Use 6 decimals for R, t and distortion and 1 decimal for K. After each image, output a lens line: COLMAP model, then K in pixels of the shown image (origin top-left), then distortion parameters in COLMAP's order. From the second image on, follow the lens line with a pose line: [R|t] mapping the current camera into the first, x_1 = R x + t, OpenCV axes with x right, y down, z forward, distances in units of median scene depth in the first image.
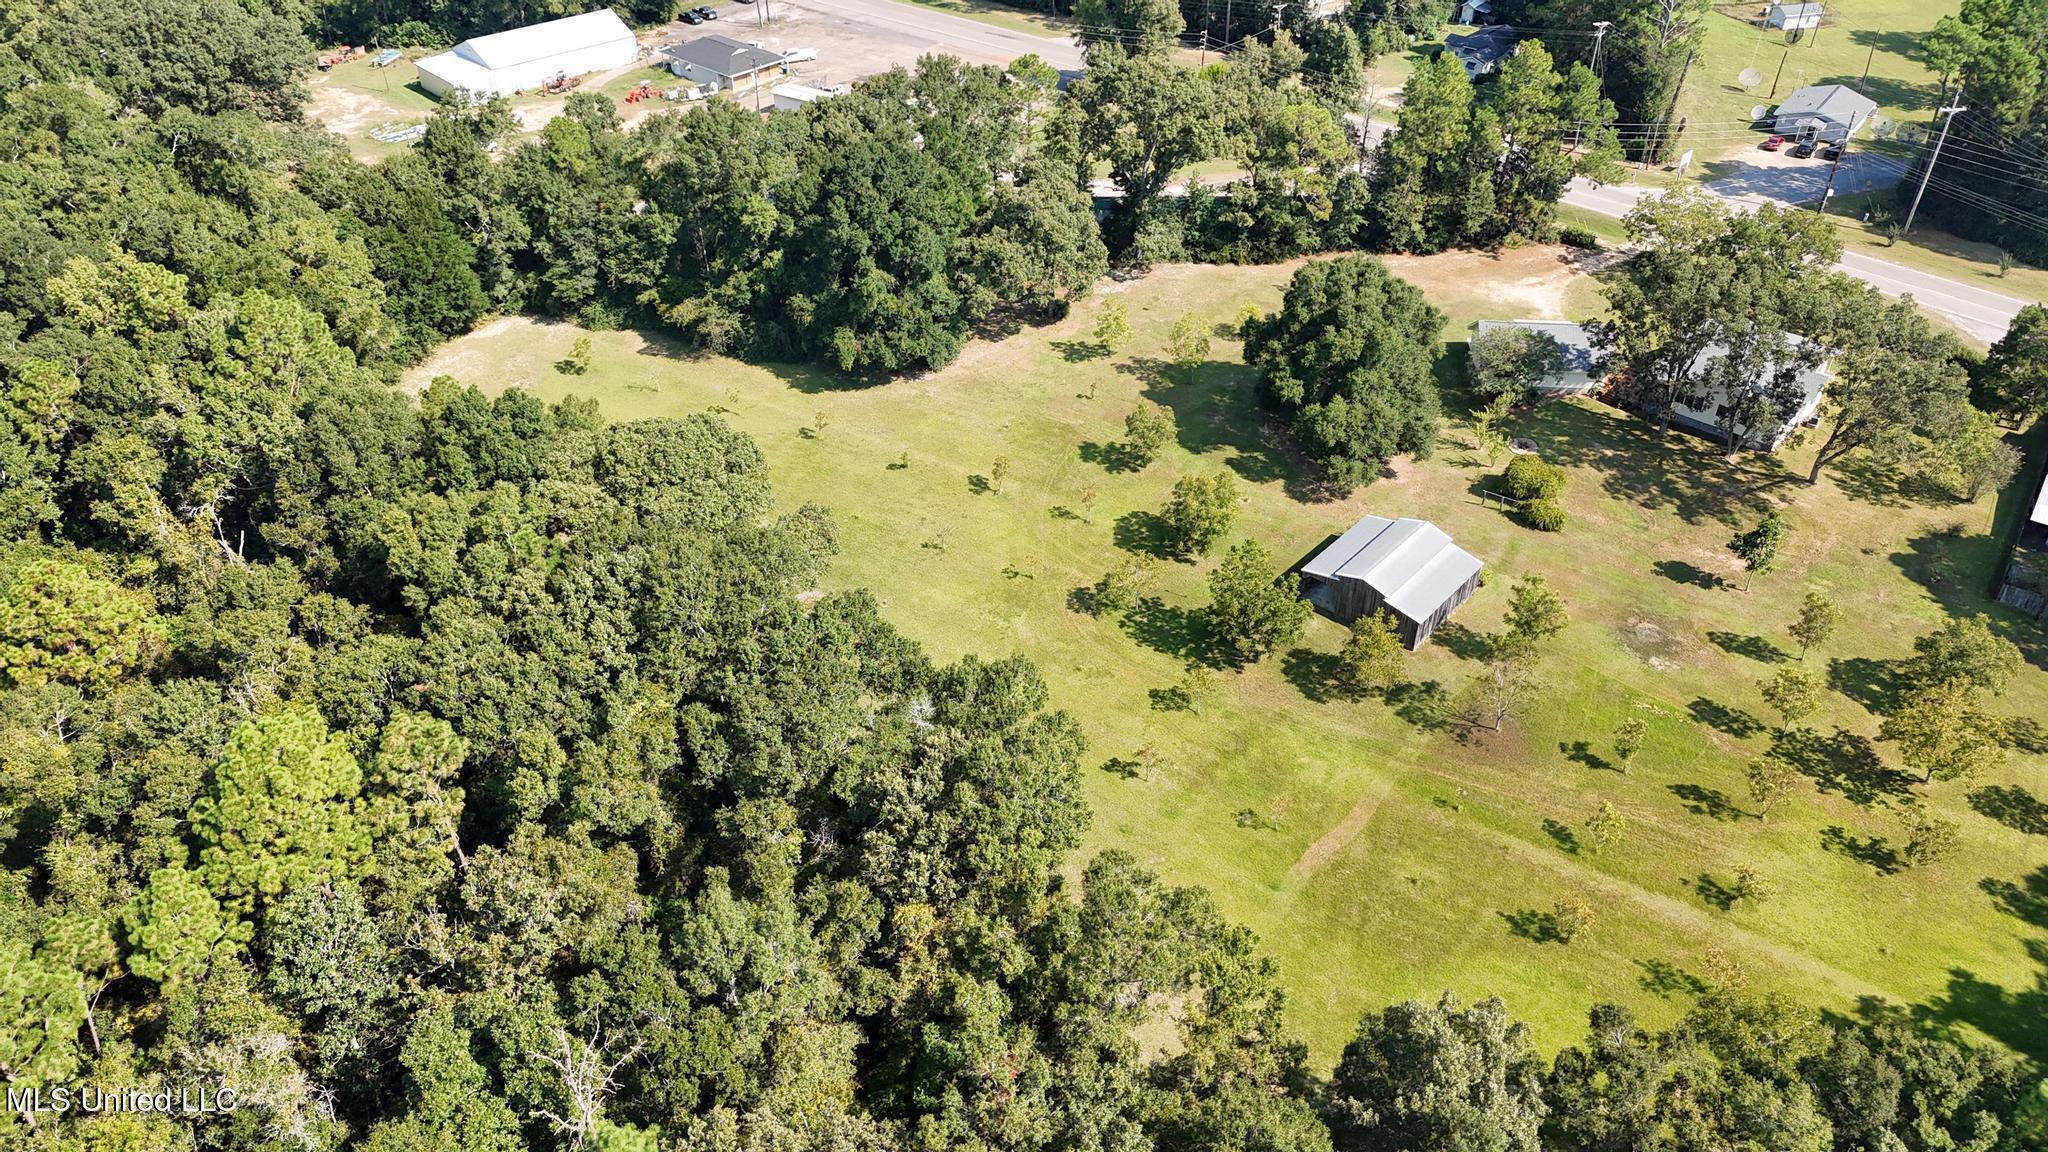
lens RADIAL K [[1503.4, 0, 1021.9], [0, 1503.4, 575.4], [0, 0, 1]] dist [0.055896, -0.041174]
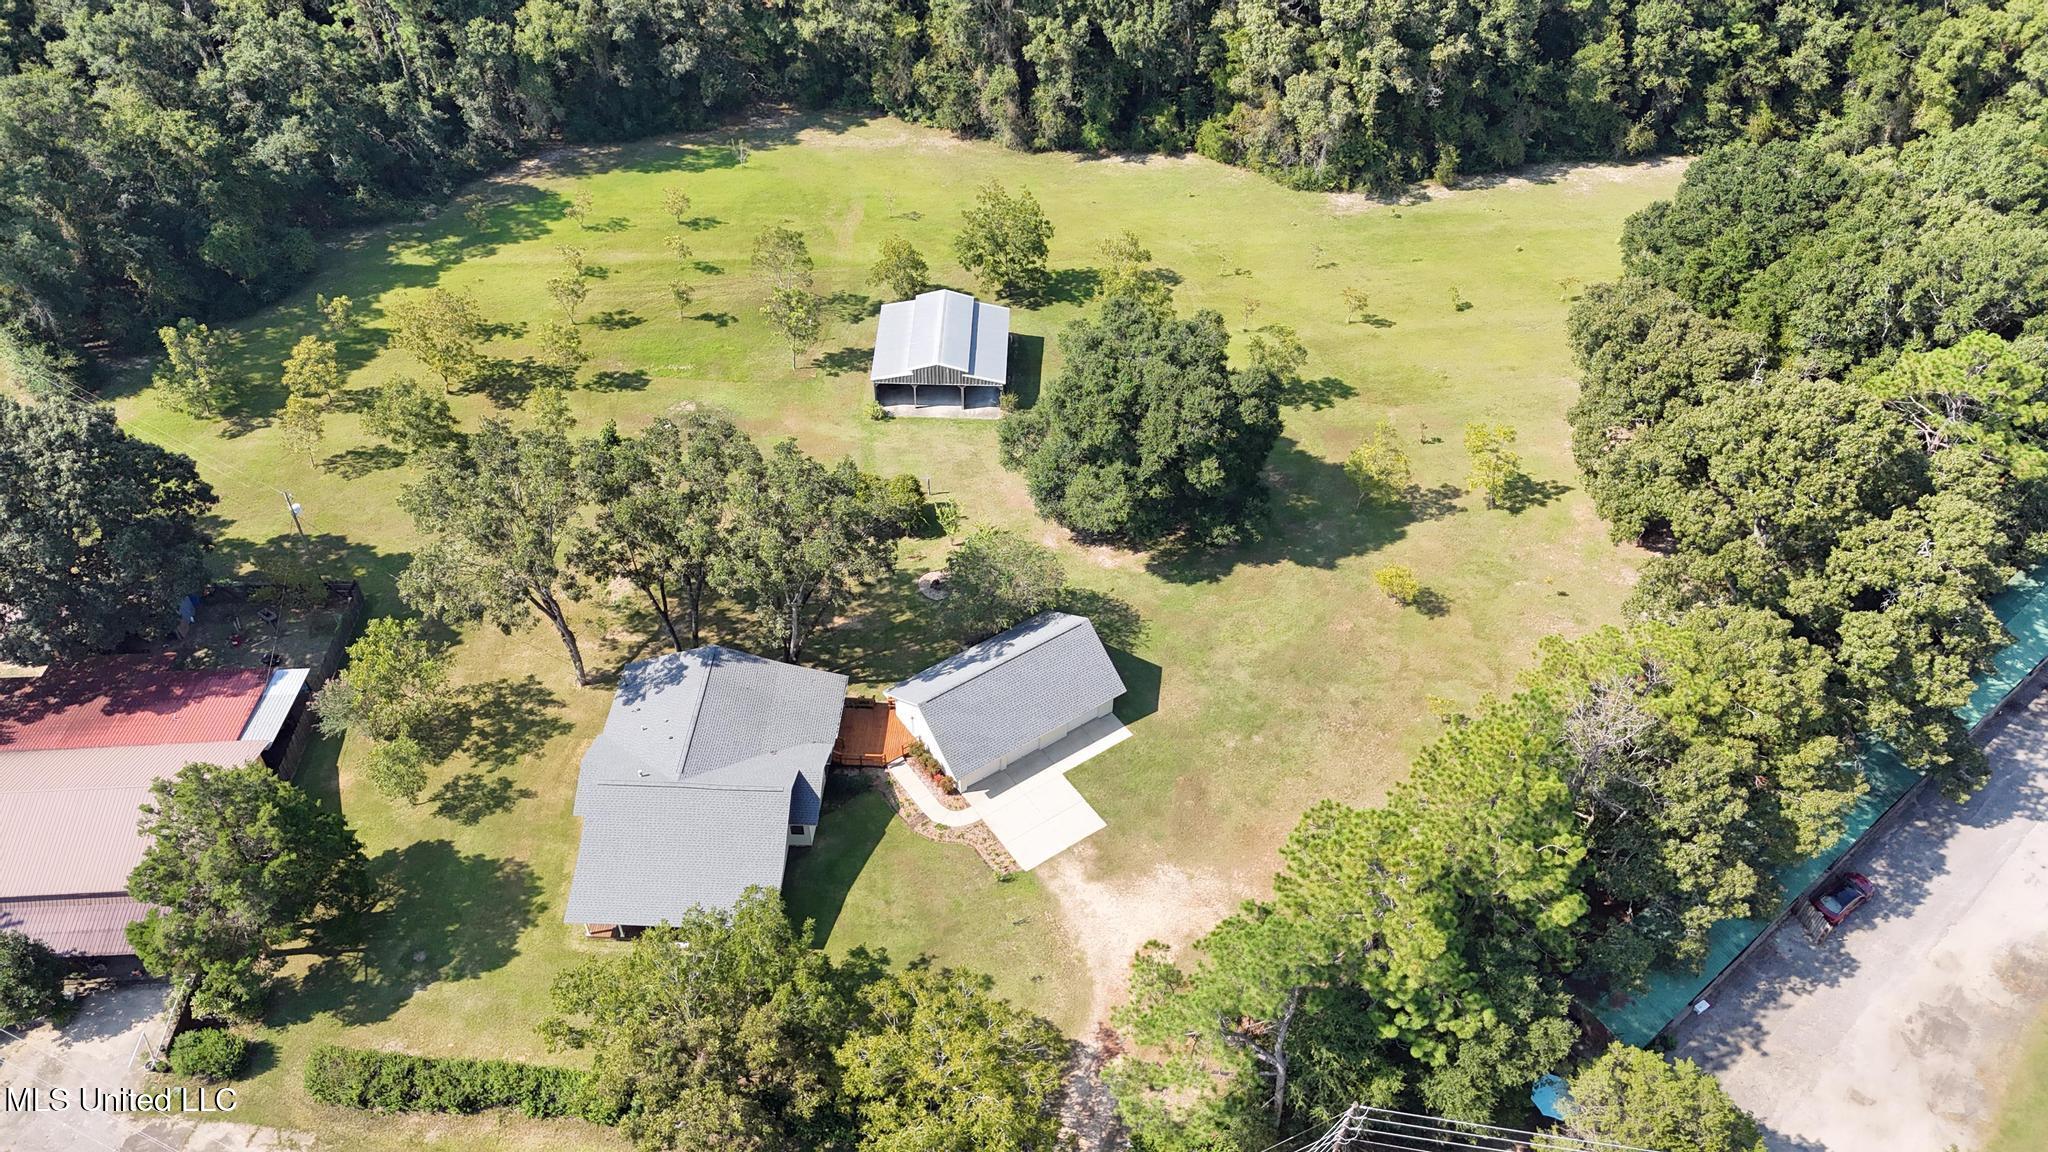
lens RADIAL K [[1503.4, 0, 1027.5], [0, 1503.4, 575.9], [0, 0, 1]] dist [0.055896, -0.041174]
pose [[-0.773133, 0.433235, -0.463220, 0.607975], [-0.389676, 0.251780, 0.885867, -0.725850], [0.500418, 0.865398, -0.025839, 0.984904]]
